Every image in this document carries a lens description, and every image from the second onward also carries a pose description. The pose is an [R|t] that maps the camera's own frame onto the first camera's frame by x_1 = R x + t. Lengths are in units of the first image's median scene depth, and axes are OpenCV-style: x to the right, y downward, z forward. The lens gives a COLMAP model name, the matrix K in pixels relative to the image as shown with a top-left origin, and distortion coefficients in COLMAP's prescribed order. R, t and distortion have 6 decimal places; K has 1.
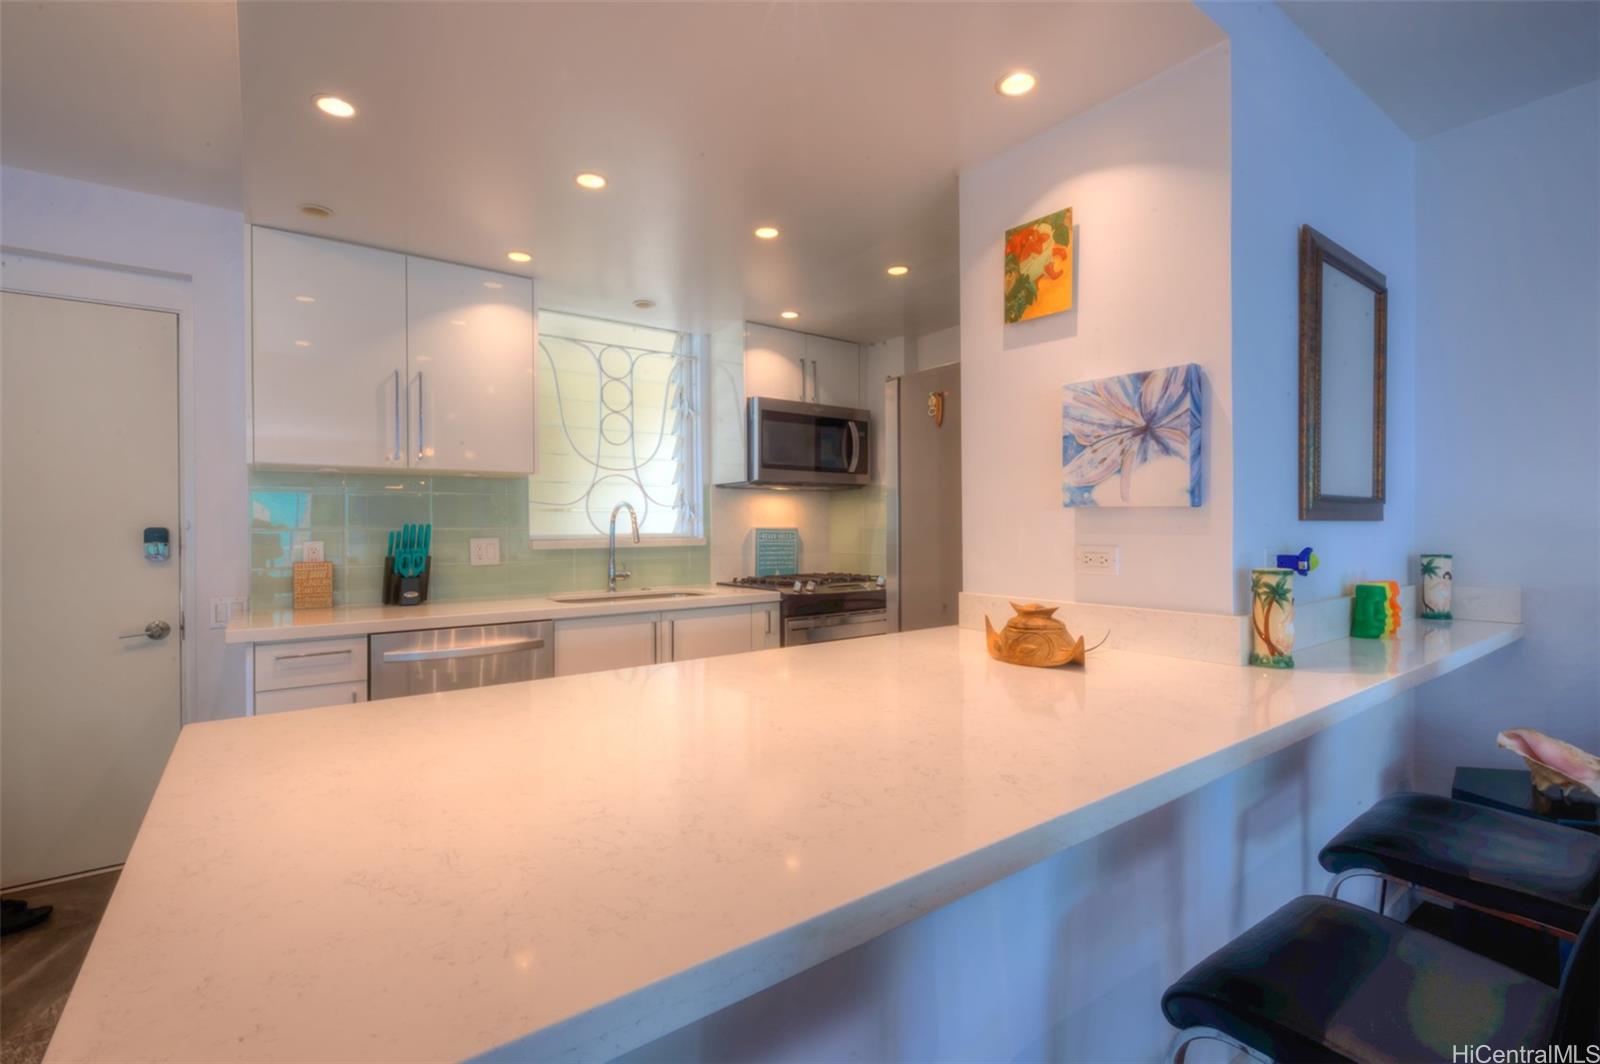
lens RADIAL K [[709.5, 0, 797.5], [0, 709.5, 536.1], [0, 0, 1]] dist [0.009180, -0.003276]
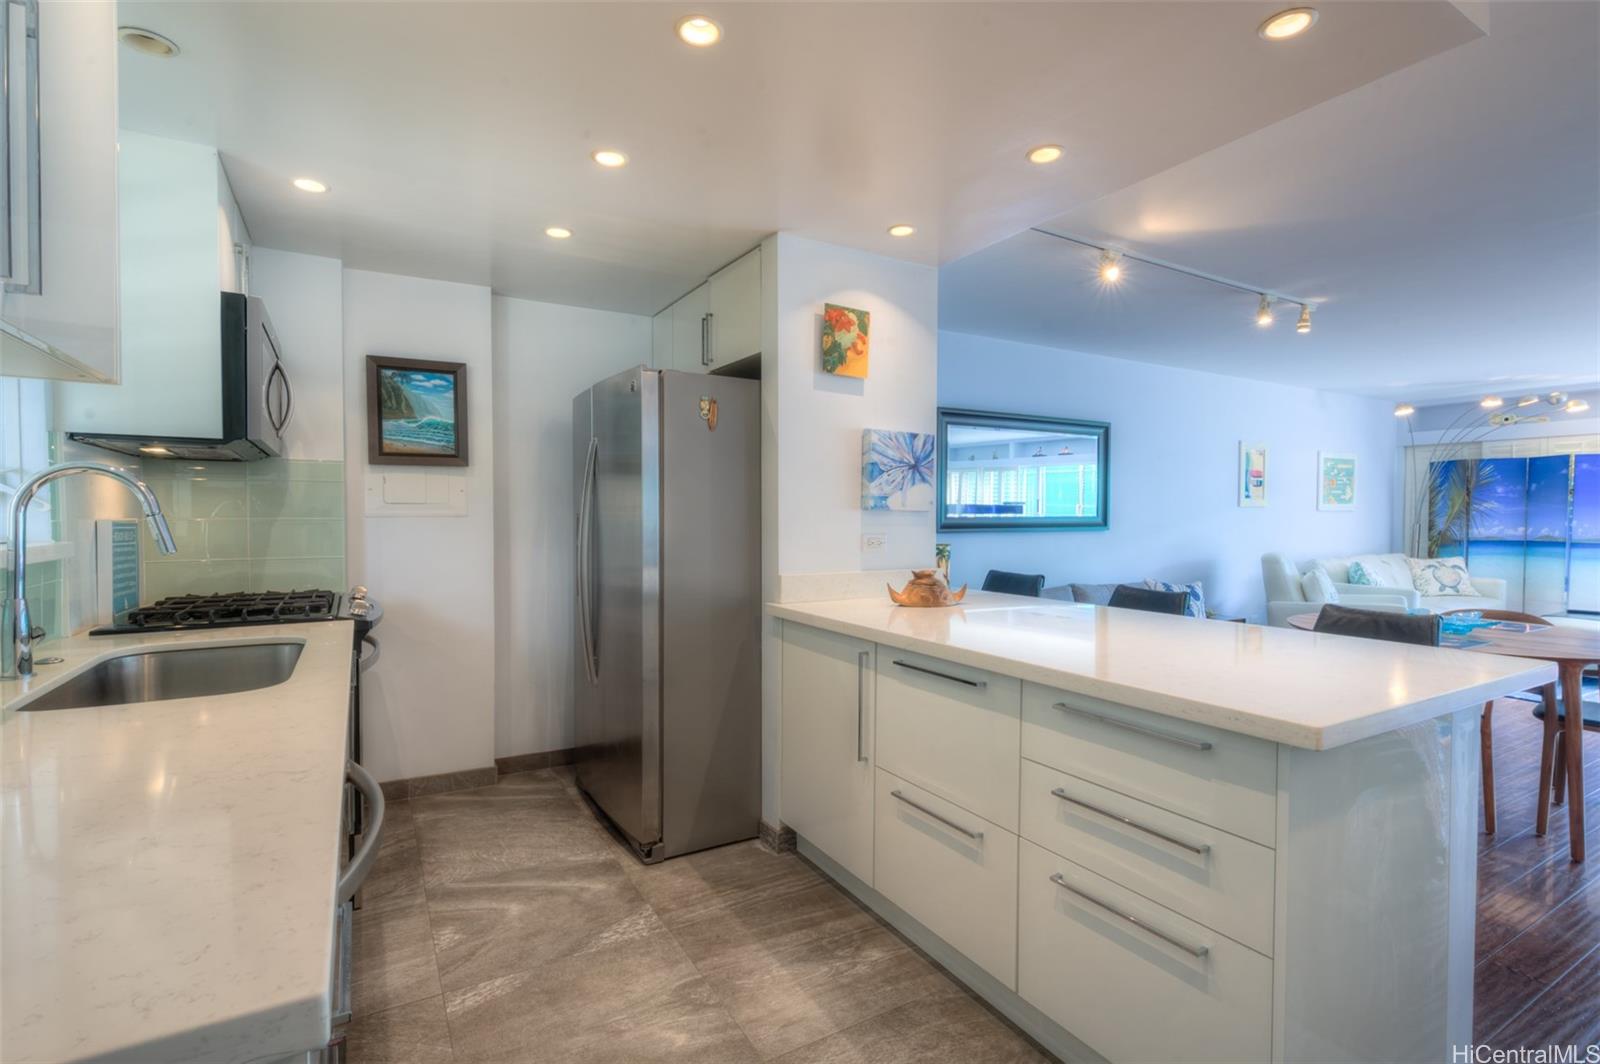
lens RADIAL K [[709.5, 0, 785.5], [0, 709.5, 532.9], [0, 0, 1]] dist [0.009180, -0.003276]
pose [[0.150683, -0.016049, 0.988452, -0.759754], [0.005694, 0.999866, 0.015366, -0.009494], [-0.988566, 0.003313, 0.150754, 0.626286]]
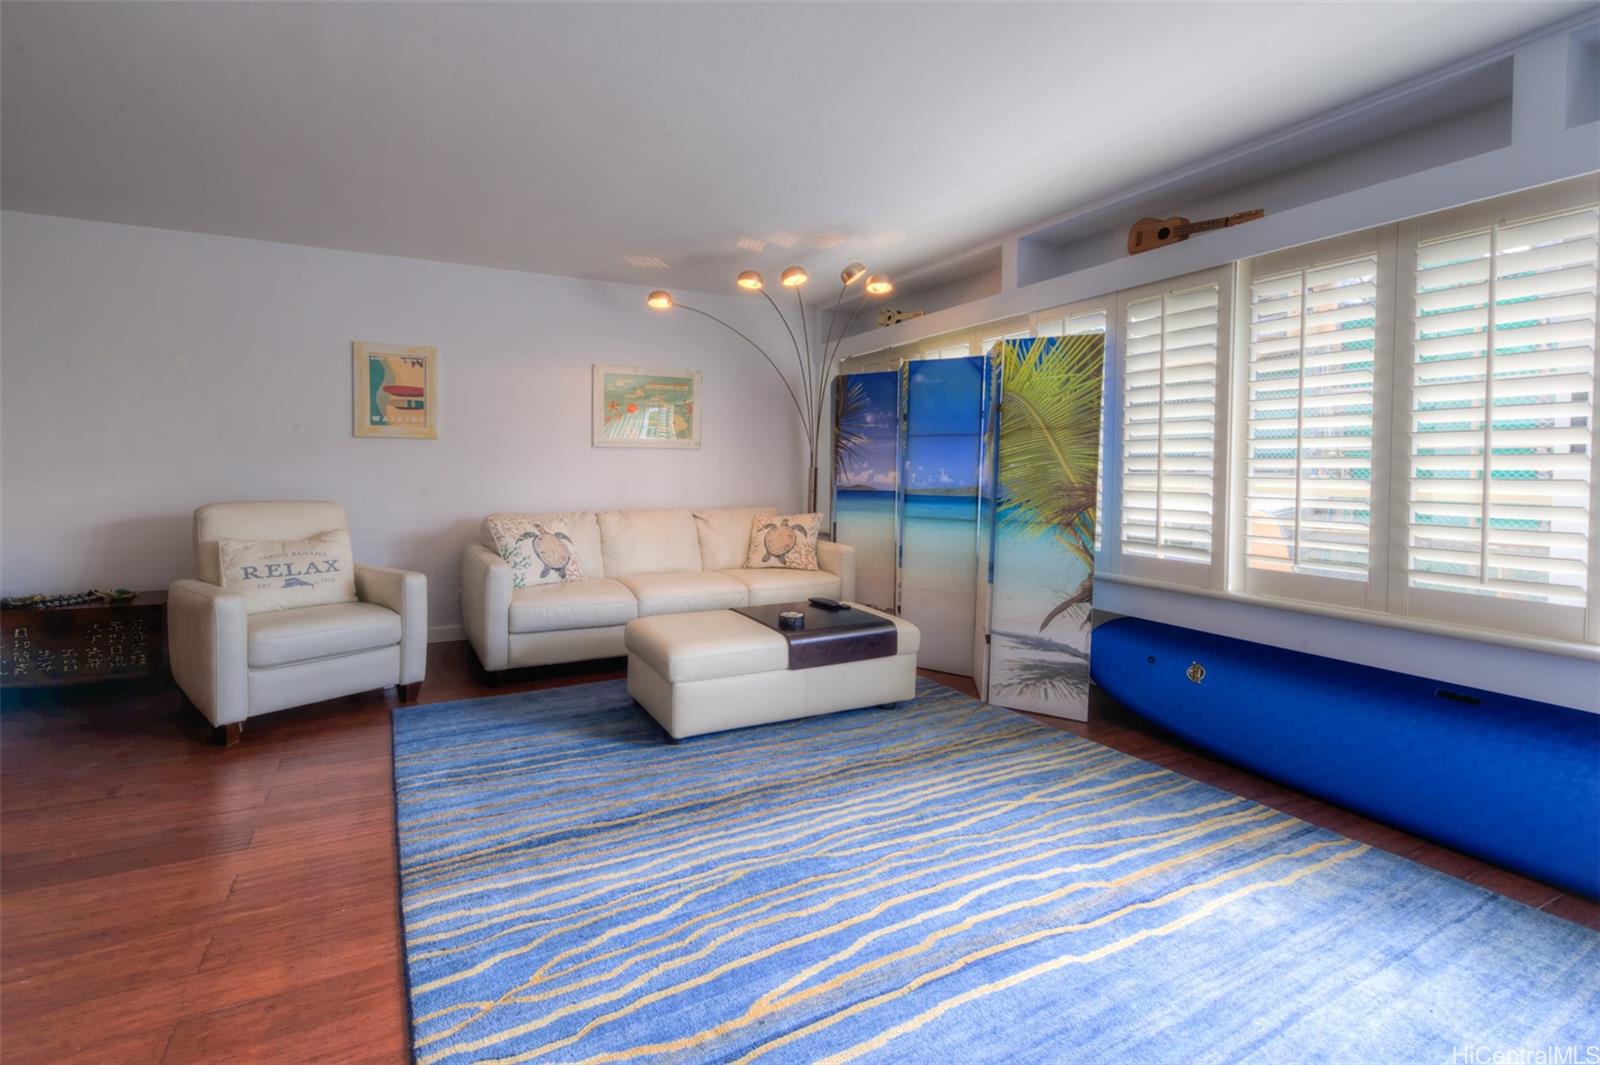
lens RADIAL K [[653.9, 0, 664.0], [0, 653.9, 482.5], [0, 0, 1]] dist [0.000646, -0.000378]
pose [[0.283708, -0.009758, 0.958861, 0.521652], [-0.002644, 0.999936, 0.010959, 0.037778], [-0.958907, -0.005644, 0.283664, -1.641102]]
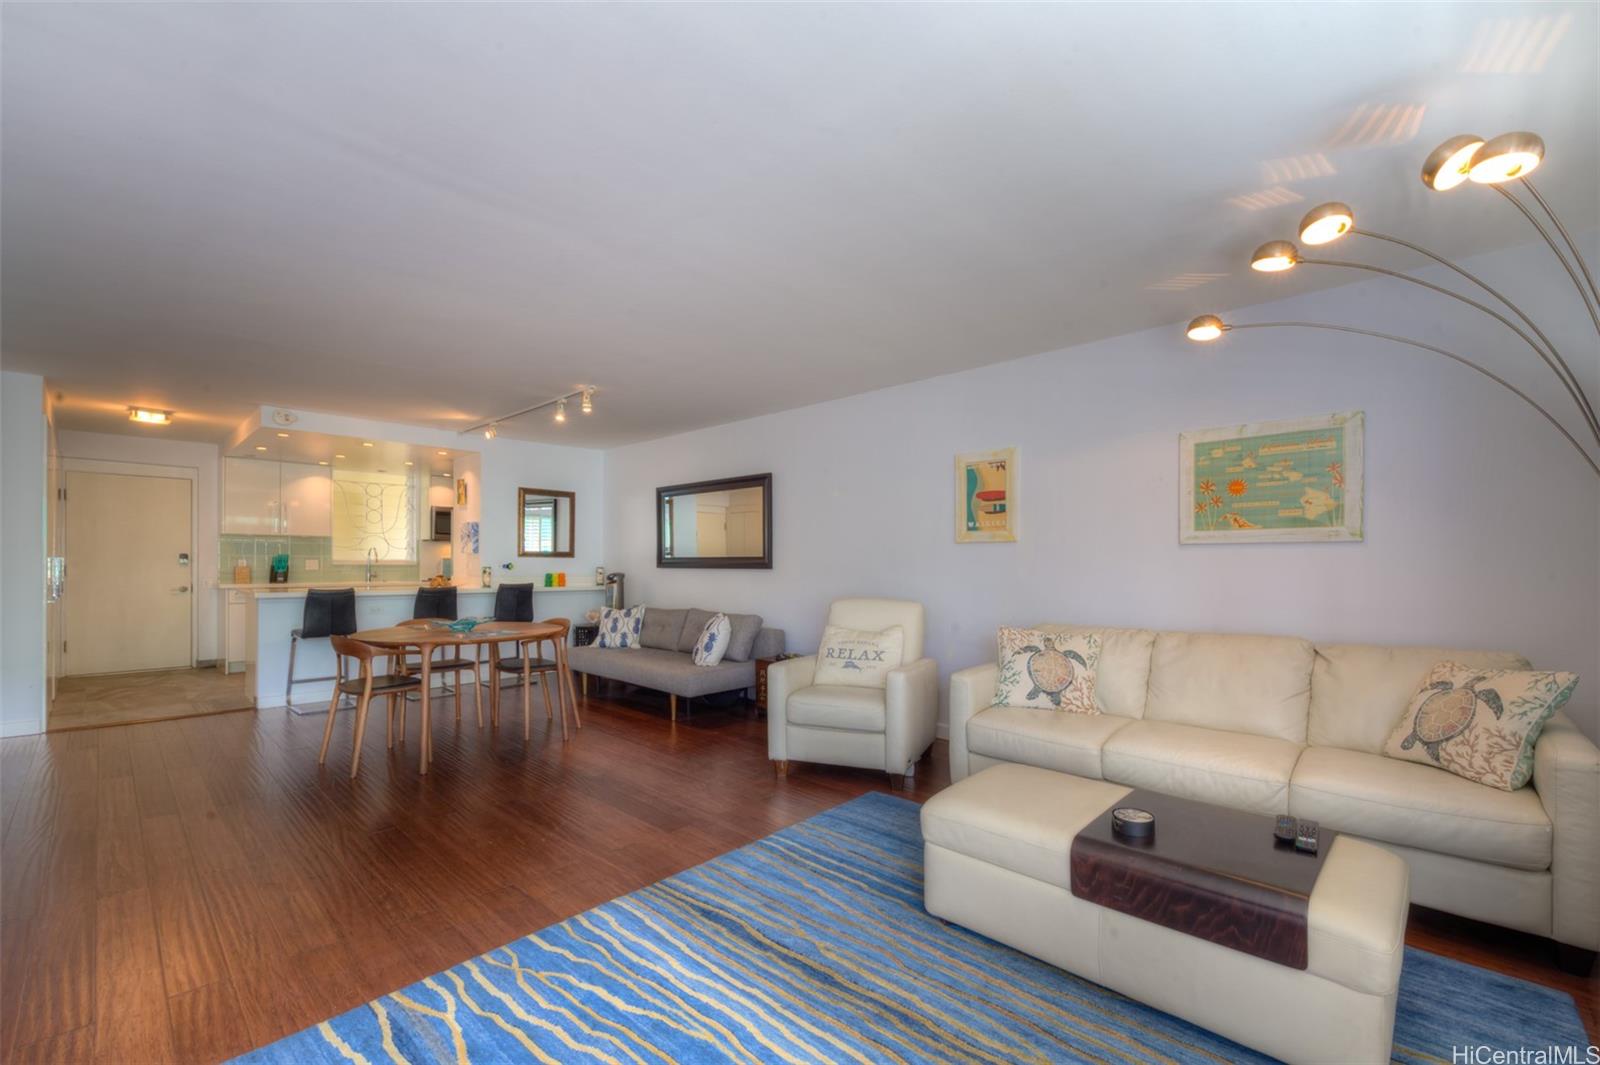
lens RADIAL K [[663.0, 0, 805.1], [0, 663.0, 575.8], [0, 0, 1]] dist [0.002214, -0.000597]
pose [[0.985139, 0.012646, 0.171292, 1.139610], [-0.013872, 0.999886, 0.005962, 0.027881], [-0.171197, -0.008249, 0.985202, -2.108138]]
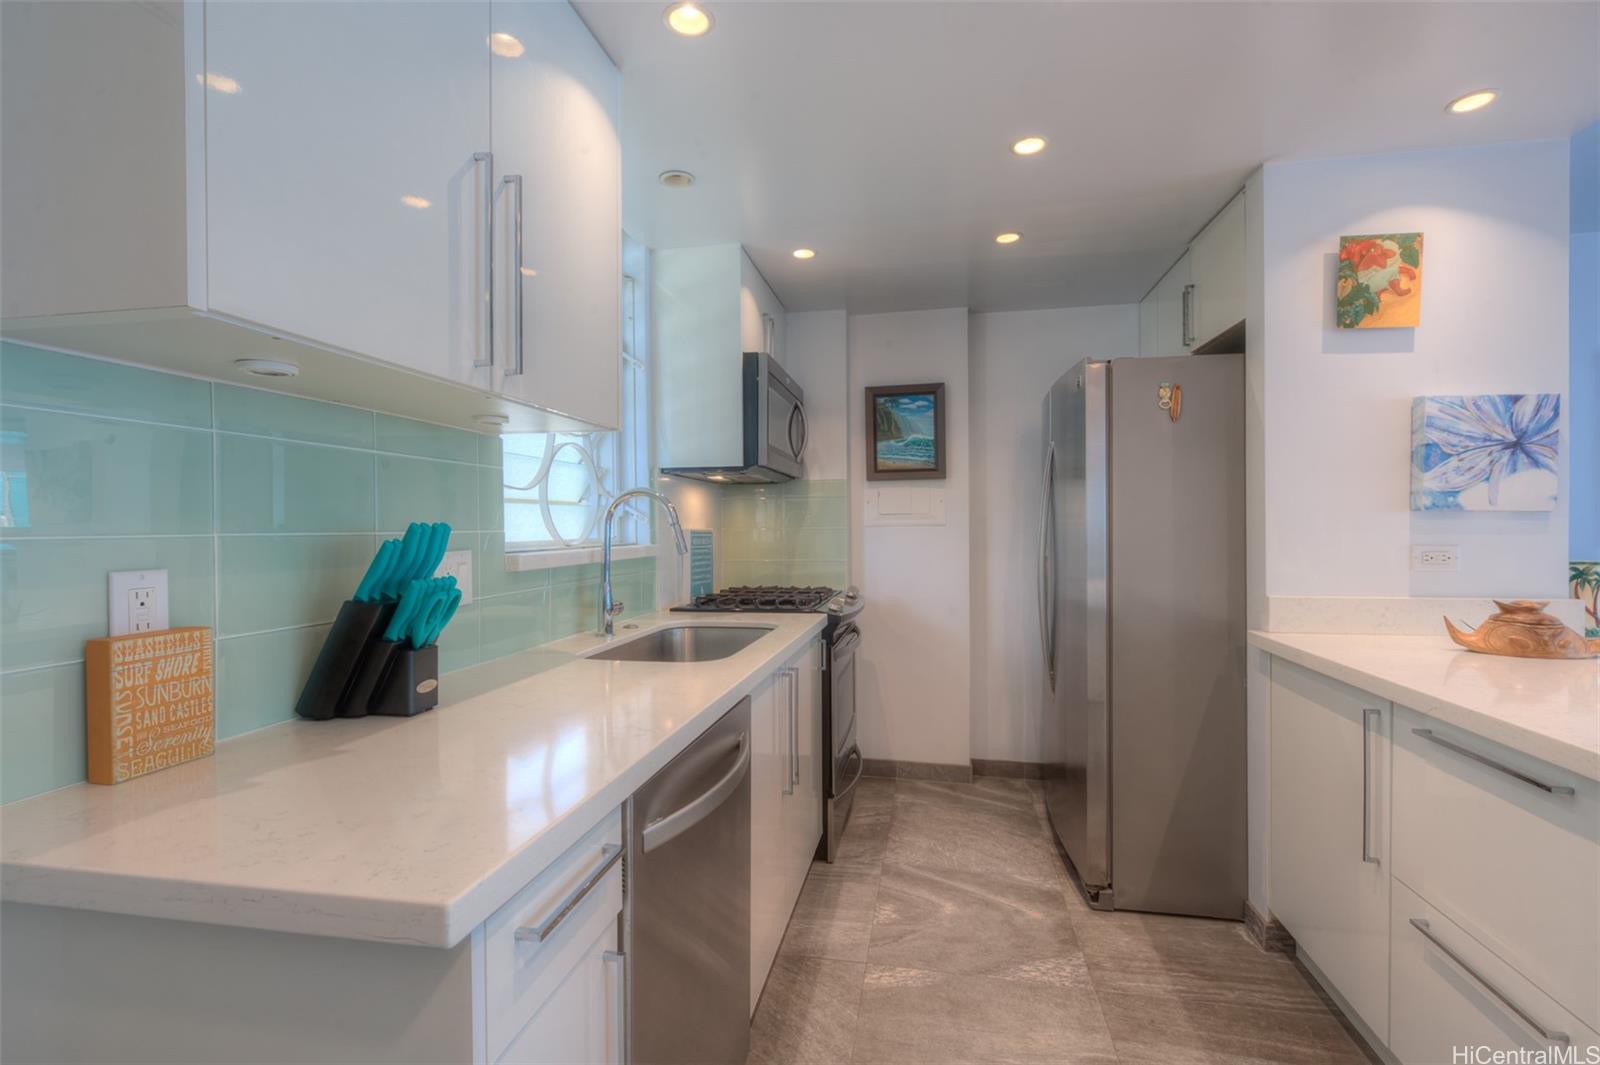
lens RADIAL K [[709.5, 0, 821.4], [0, 709.5, 533.2], [0, 0, 1]] dist [0.009180, -0.003276]
pose [[0.740021, -0.004705, 0.672567, -0.675391], [0.007883, 0.999968, -0.001679, -0.007104], [-0.672538, 0.006545, 0.740034, 0.537137]]
